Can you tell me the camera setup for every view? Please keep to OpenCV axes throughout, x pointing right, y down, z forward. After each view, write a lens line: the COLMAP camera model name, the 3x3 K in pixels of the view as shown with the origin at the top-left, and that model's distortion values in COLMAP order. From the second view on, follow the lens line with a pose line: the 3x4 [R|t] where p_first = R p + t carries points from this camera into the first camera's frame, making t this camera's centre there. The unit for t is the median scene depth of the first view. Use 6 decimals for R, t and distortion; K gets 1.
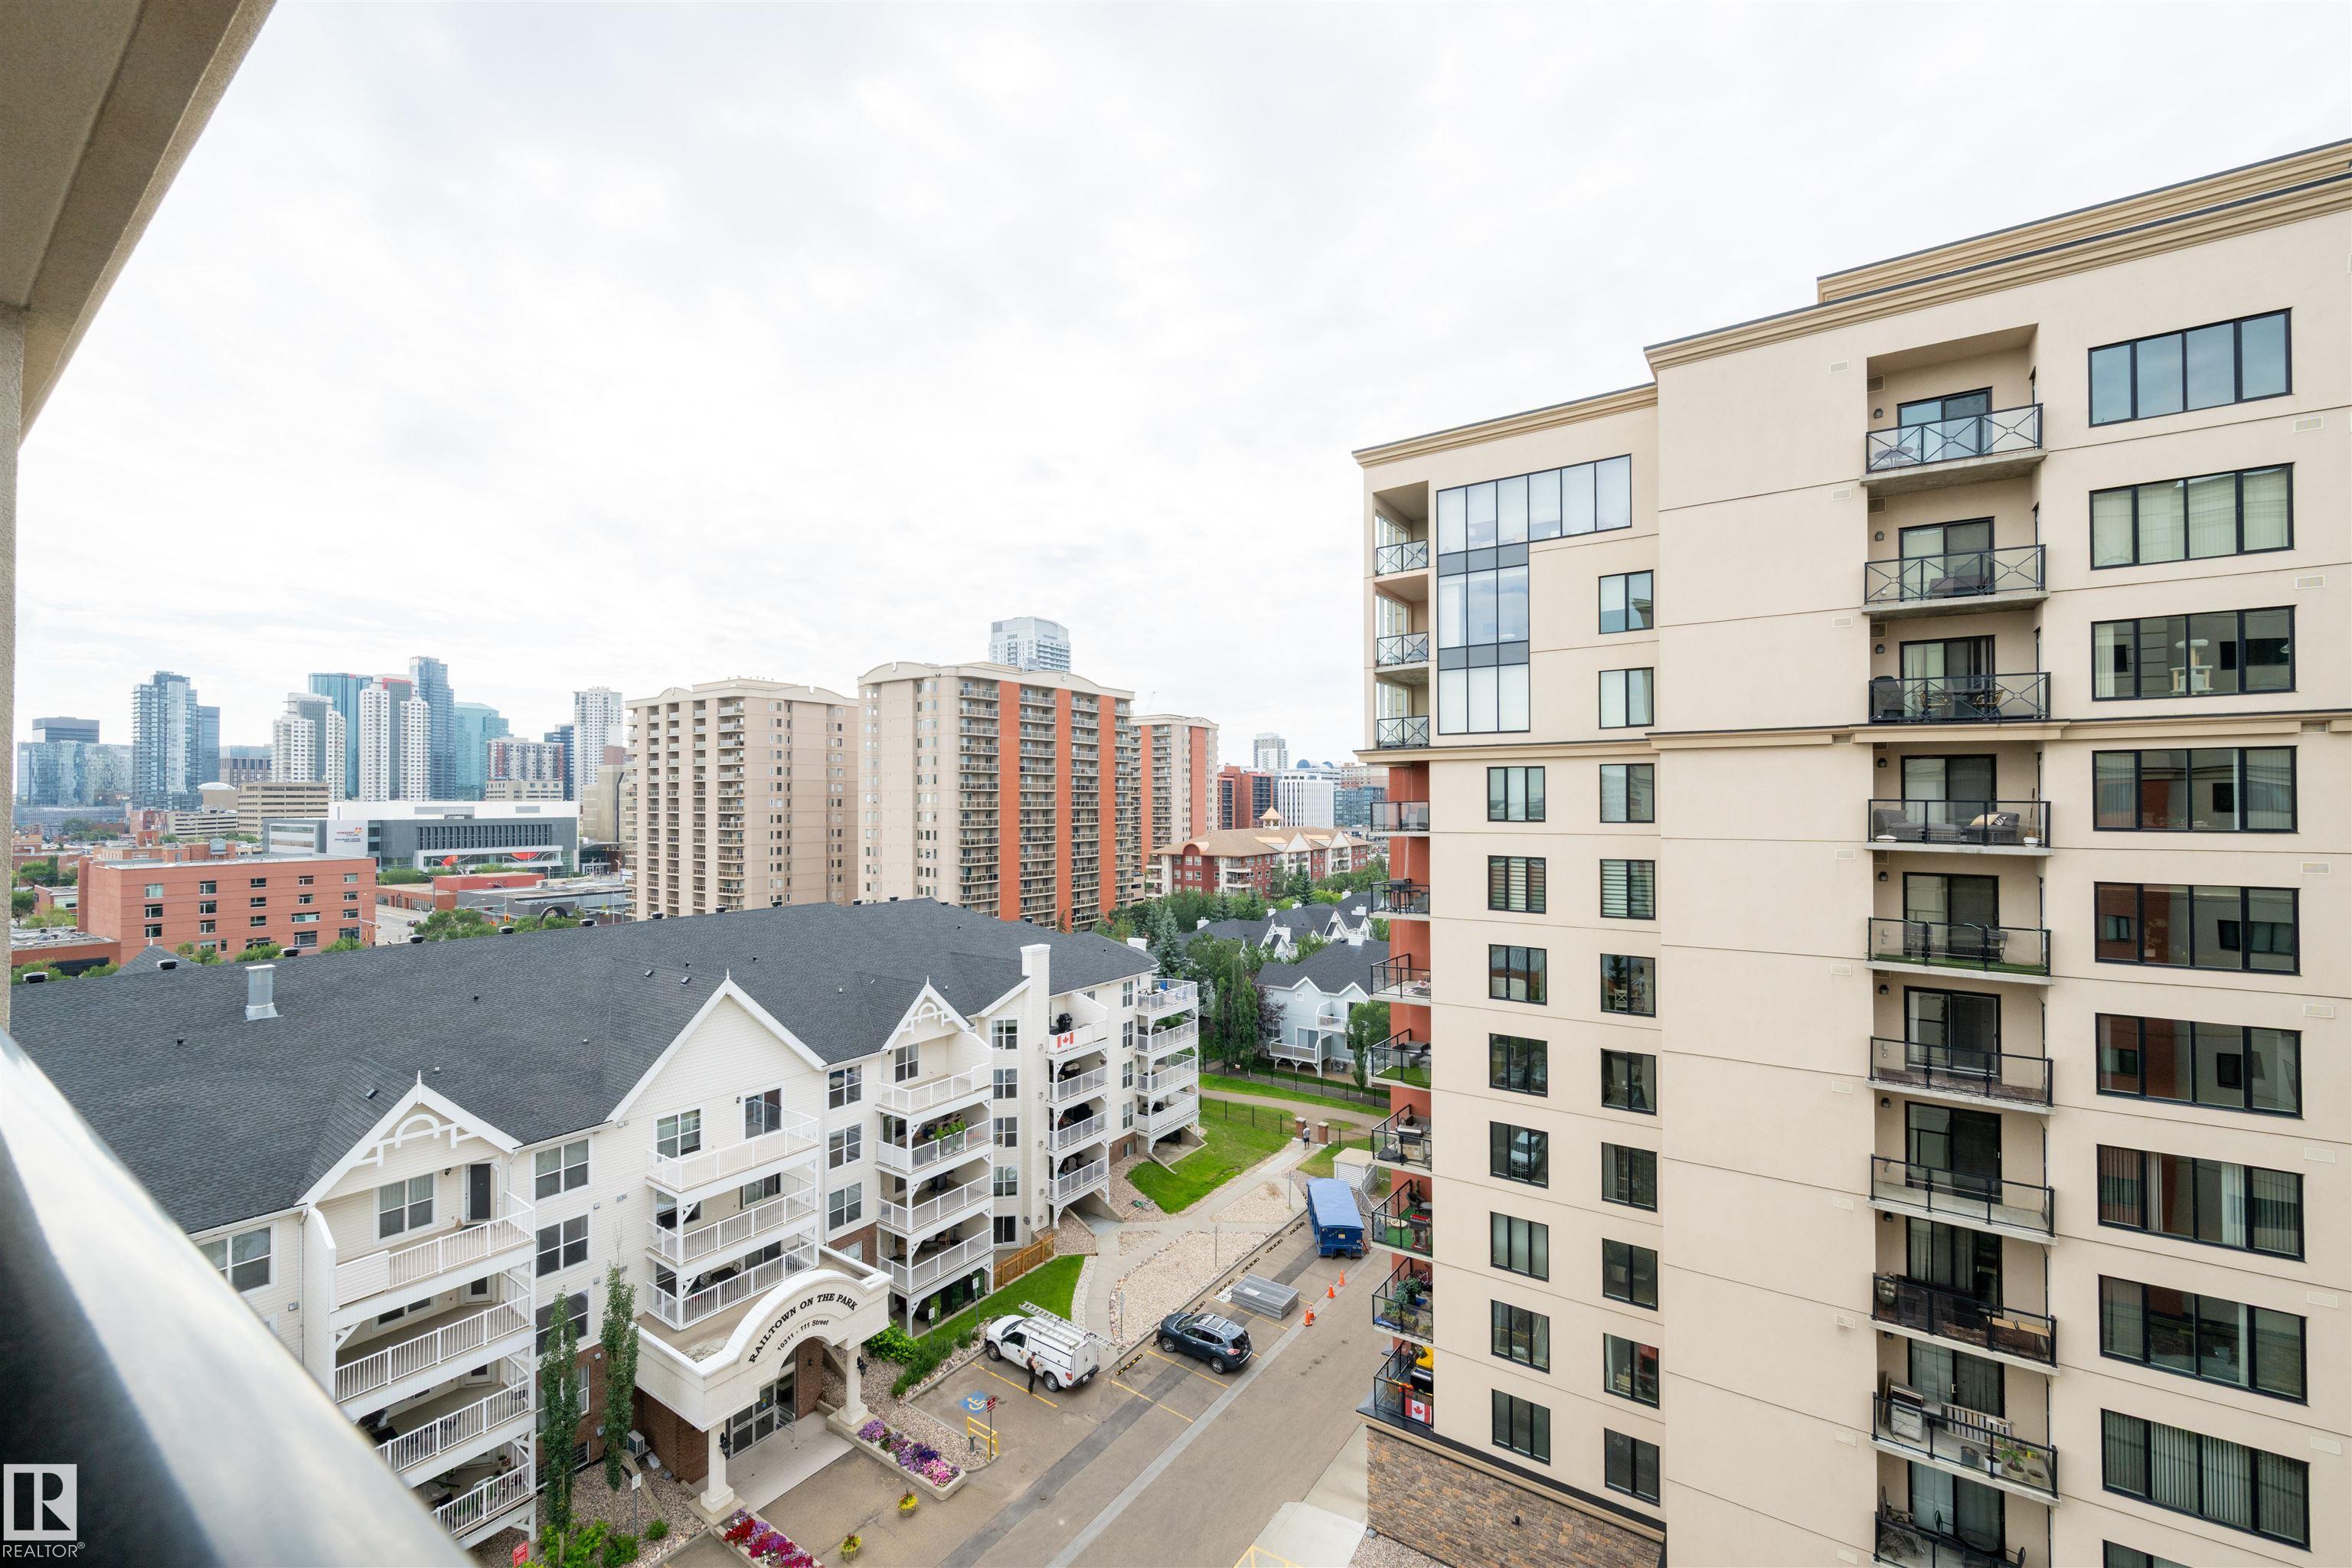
lens RADIAL K [[931.3, 0, 1181.3], [0, 931.3, 788.4], [0, 0, 1]] dist [-0.001610, -0.000169]
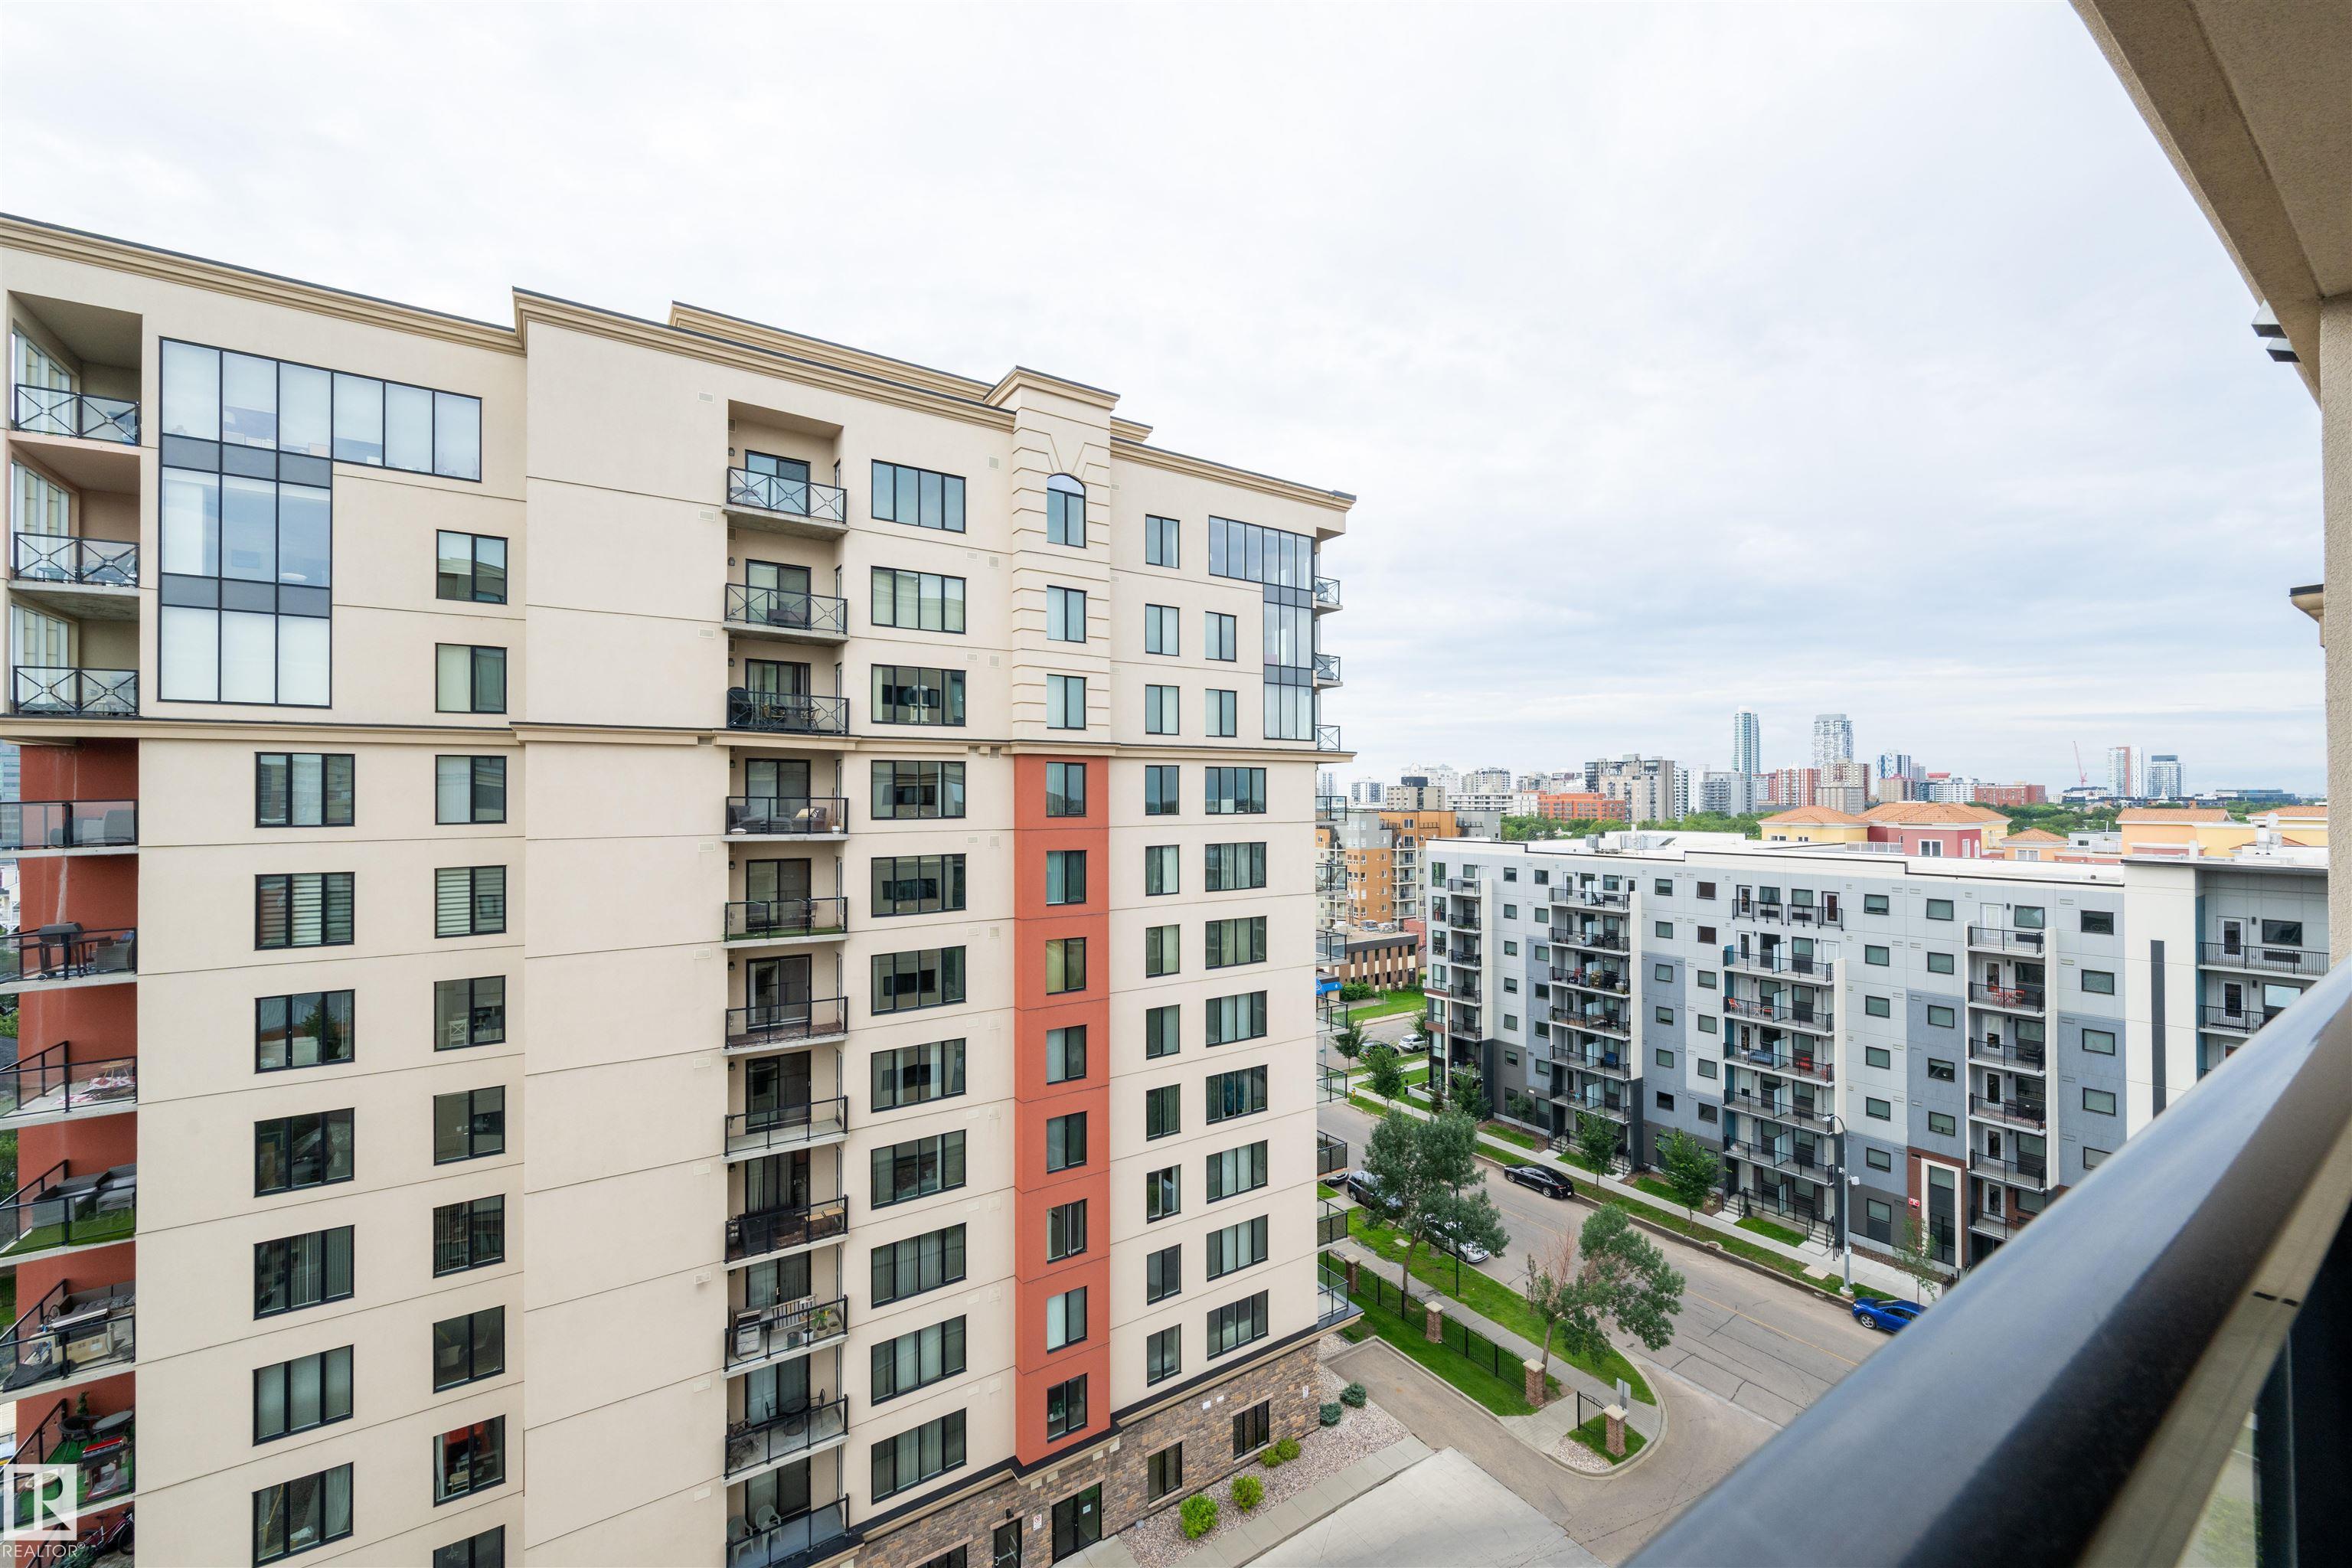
lens RADIAL K [[935.0, 0, 1166.1], [0, 935.0, 786.6], [0, 0, 1]] dist [-0.001322, -0.000217]
pose [[0.361592, 0.008818, 0.932295, -0.110272], [-0.010036, 0.999934, -0.005565, 0.000778], [-0.932282, -0.007344, 0.361657, 0.105705]]
